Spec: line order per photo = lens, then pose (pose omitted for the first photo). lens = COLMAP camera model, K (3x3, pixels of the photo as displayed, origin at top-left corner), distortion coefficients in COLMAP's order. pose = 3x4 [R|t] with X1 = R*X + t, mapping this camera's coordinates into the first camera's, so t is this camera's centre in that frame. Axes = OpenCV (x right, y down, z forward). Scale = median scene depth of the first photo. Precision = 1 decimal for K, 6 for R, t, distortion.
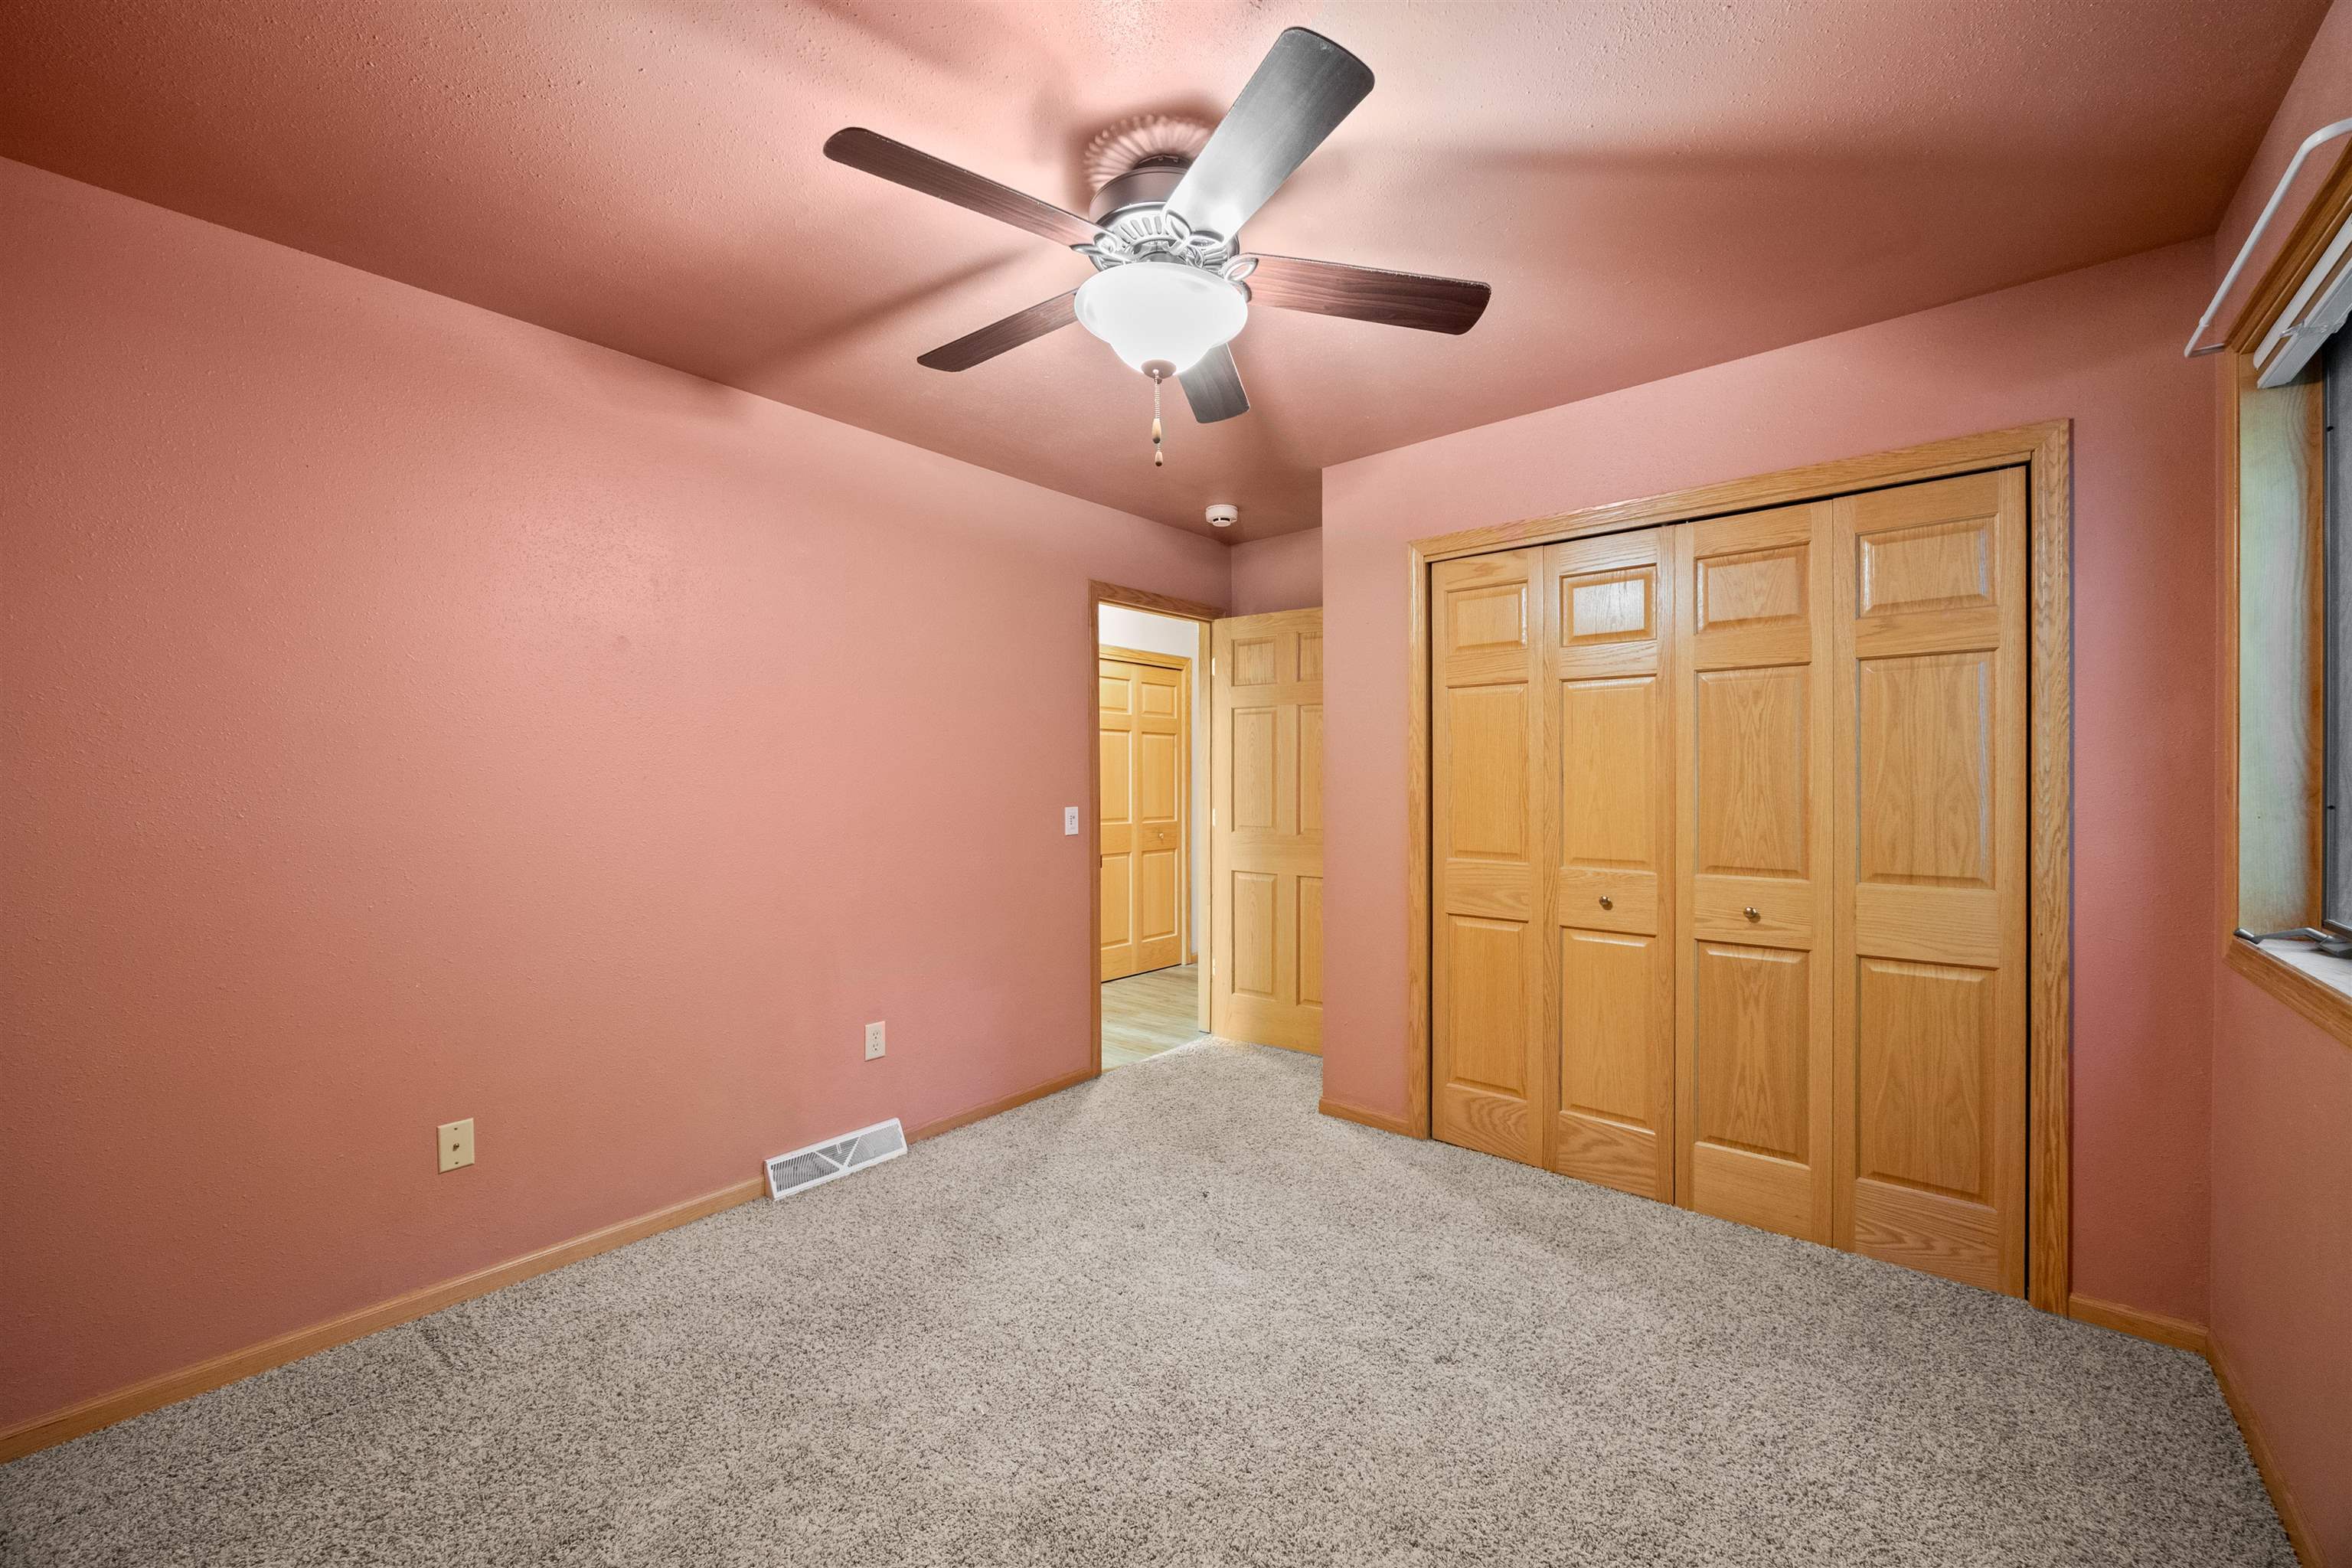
lens RADIAL K [[892.5, 0, 1179.4], [0, 892.5, 774.3], [0, 0, 1]] dist [-0.000307, 0.000010]
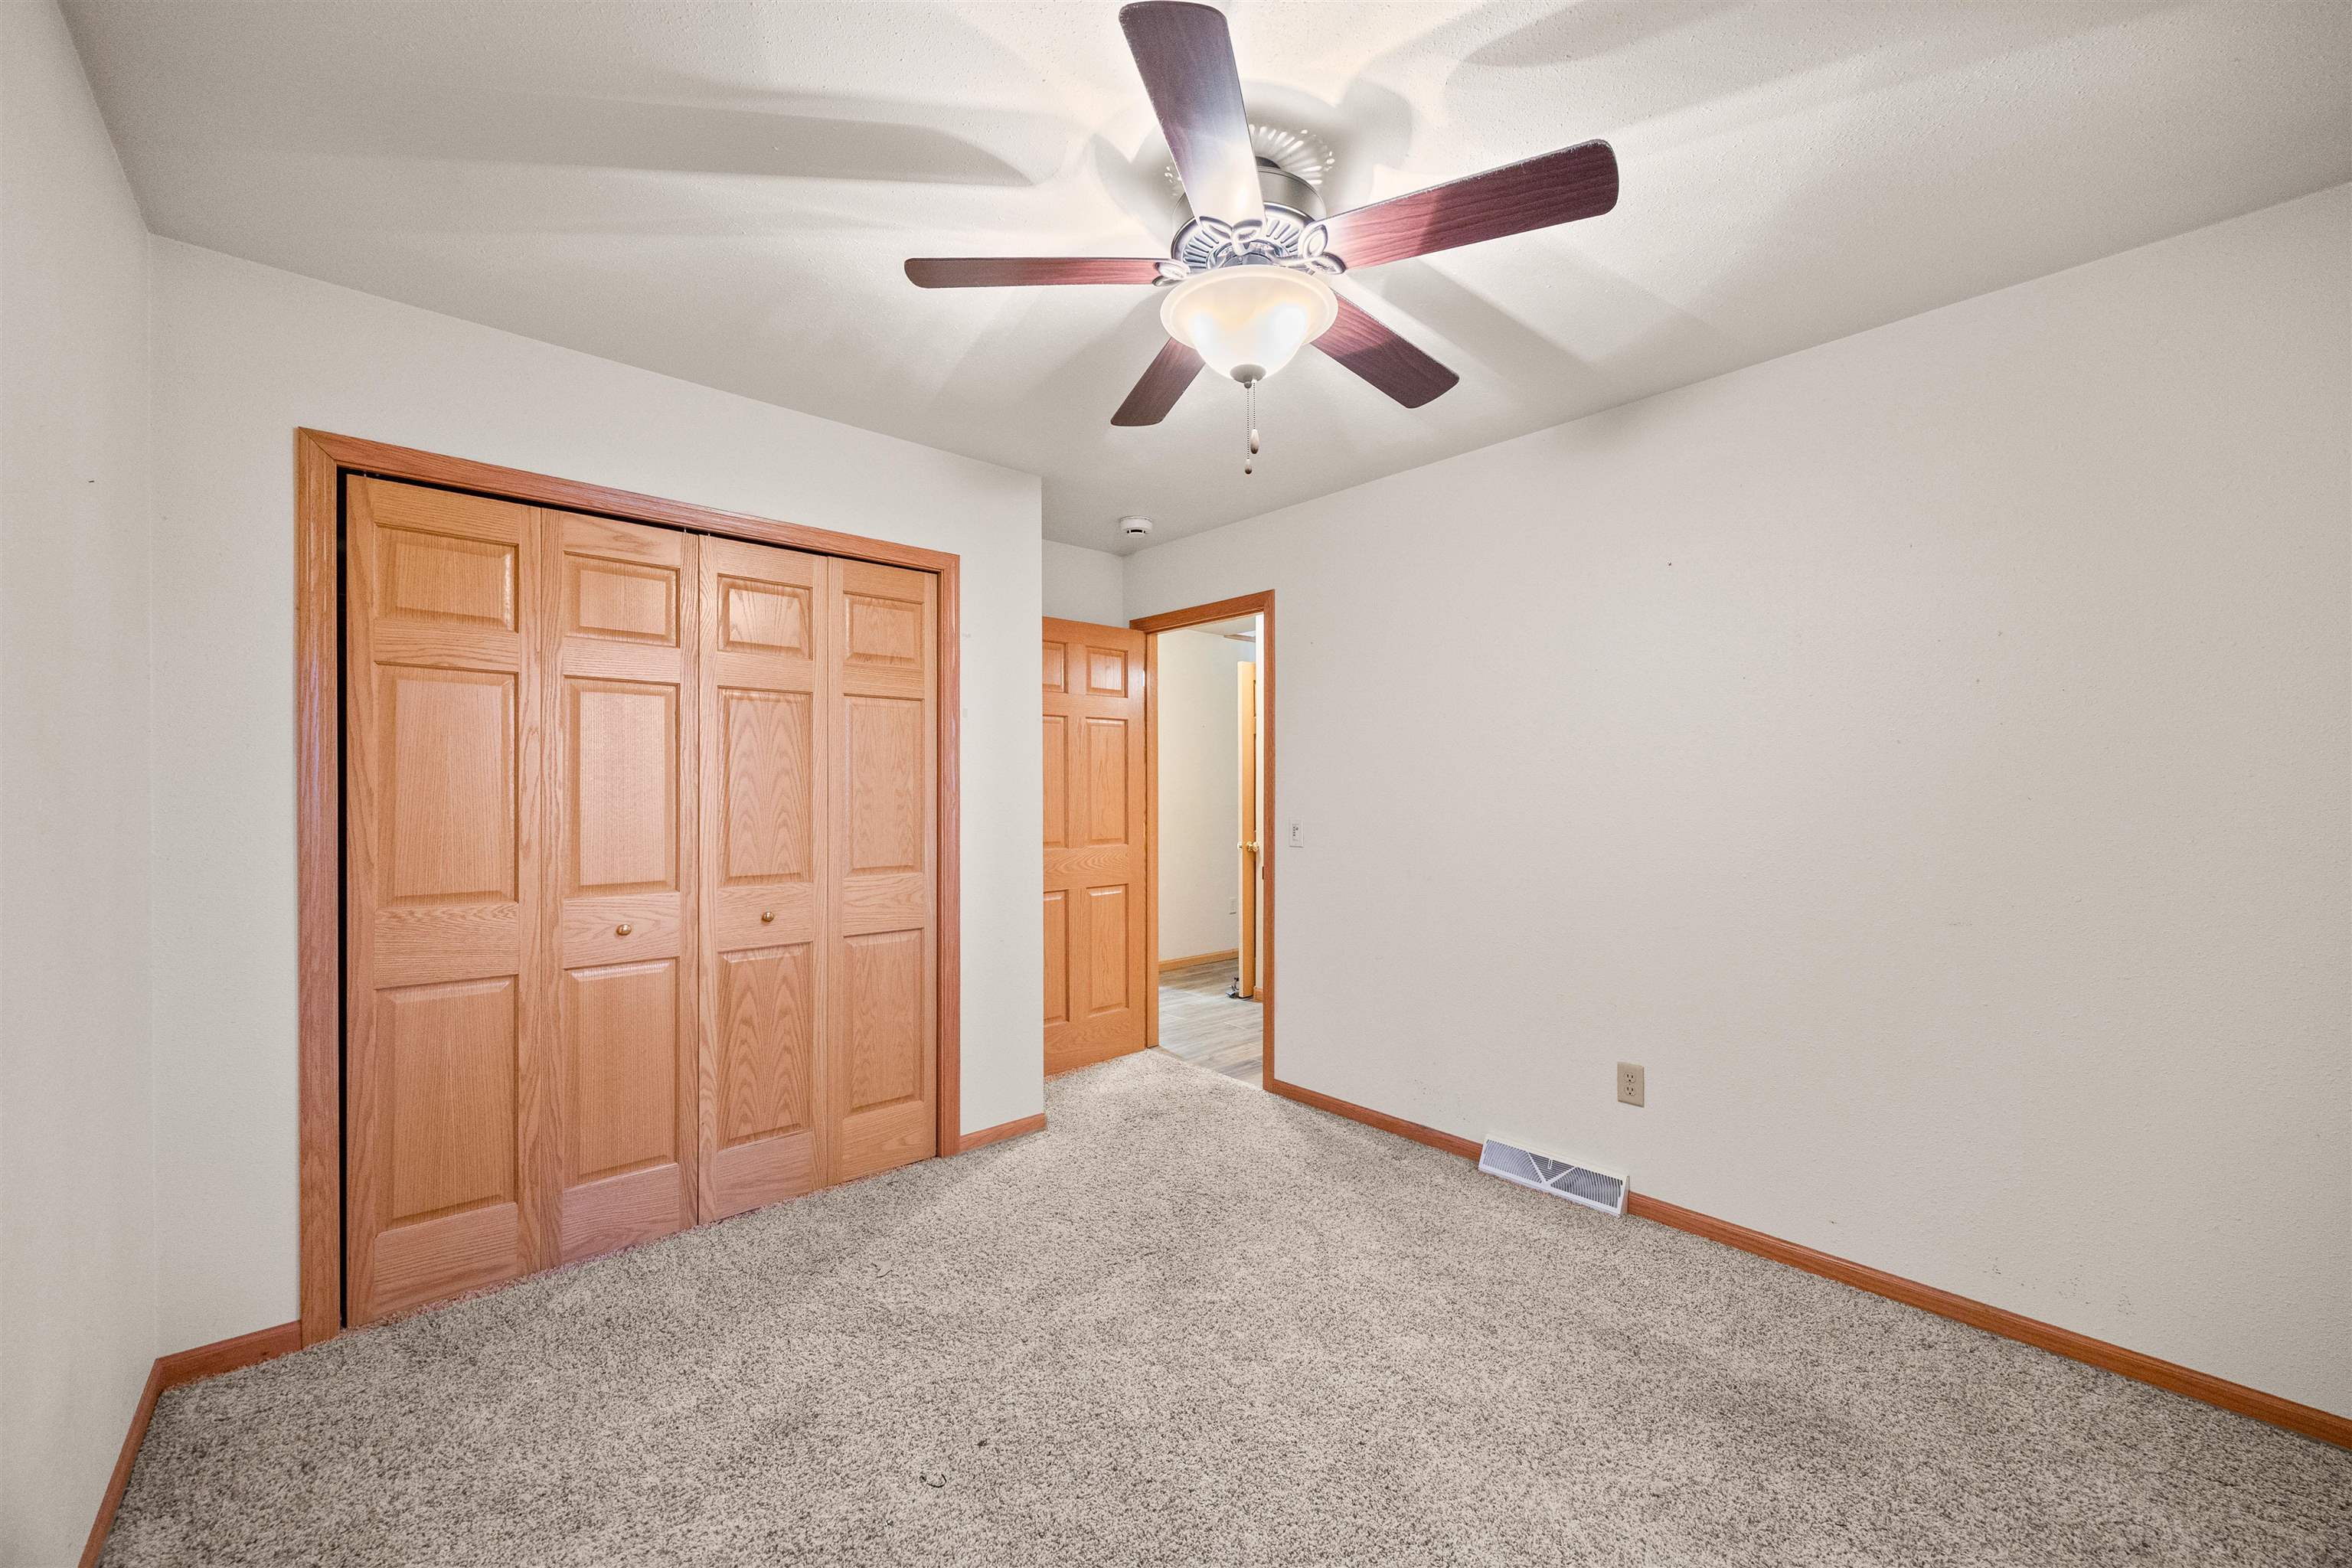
lens RADIAL K [[908.4, 0, 1176.0], [0, 908.4, 784.0], [0, 0, 1]] dist [-0.002293, -0.000112]
pose [[0.131258, 0.002480, 0.991345, -0.423108], [0.001392, 0.999995, -0.002686, -0.002393], [-0.991347, 0.001733, 0.131254, 0.395825]]
